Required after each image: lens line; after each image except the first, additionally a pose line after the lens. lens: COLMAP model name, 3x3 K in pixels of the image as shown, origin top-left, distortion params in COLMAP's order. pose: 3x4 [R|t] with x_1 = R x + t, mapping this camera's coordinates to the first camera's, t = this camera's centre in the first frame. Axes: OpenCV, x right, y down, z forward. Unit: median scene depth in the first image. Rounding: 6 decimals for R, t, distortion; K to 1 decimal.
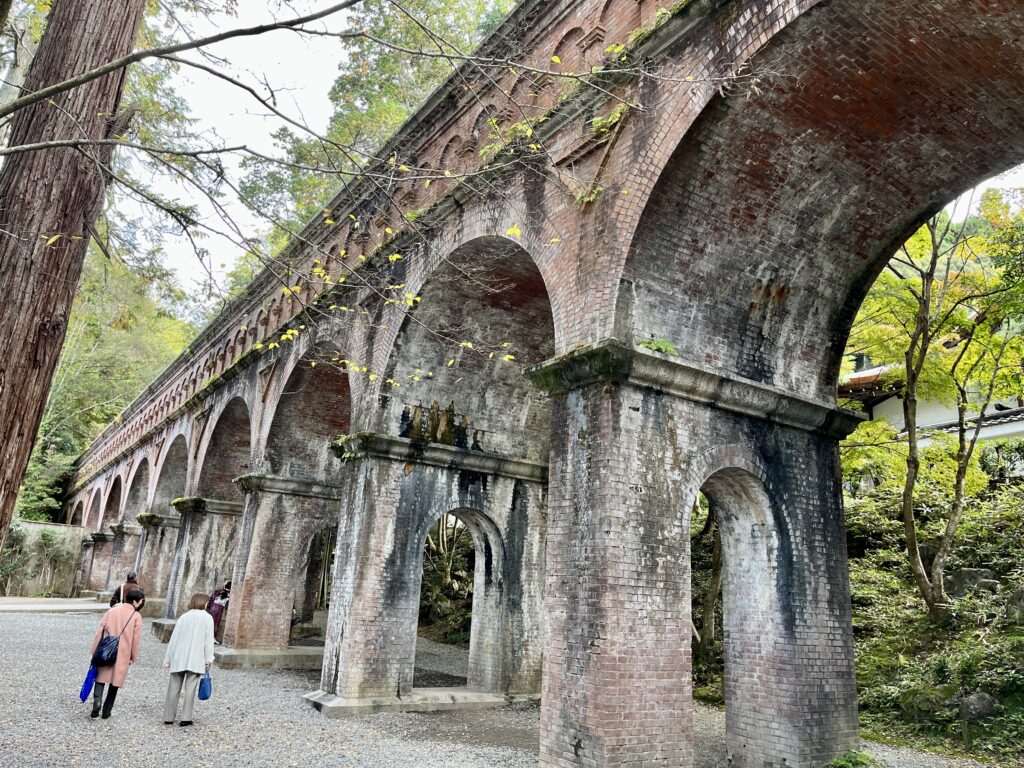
lens RADIAL K [[770.3, 0, 513.4], [0, 770.3, 383.0], [0, 0, 1]] dist [0.055972, -0.024450]
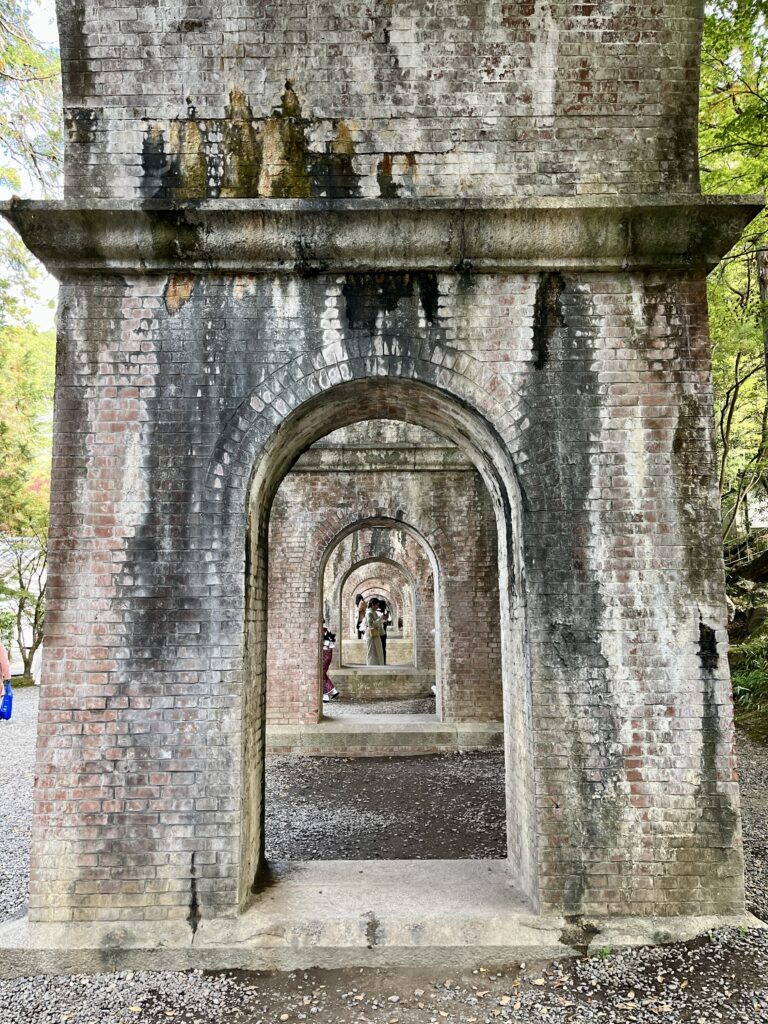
lens RADIAL K [[770.3, 0, 381.8], [0, 770.3, 514.3], [0, 0, 1]] dist [0.055972, -0.024450]
pose [[0.823668, -0.135342, -0.550685, 0.121605], [0.202525, 0.977265, 0.062737, 0.199340], [0.529675, -0.163202, 0.832352, 0.702285]]
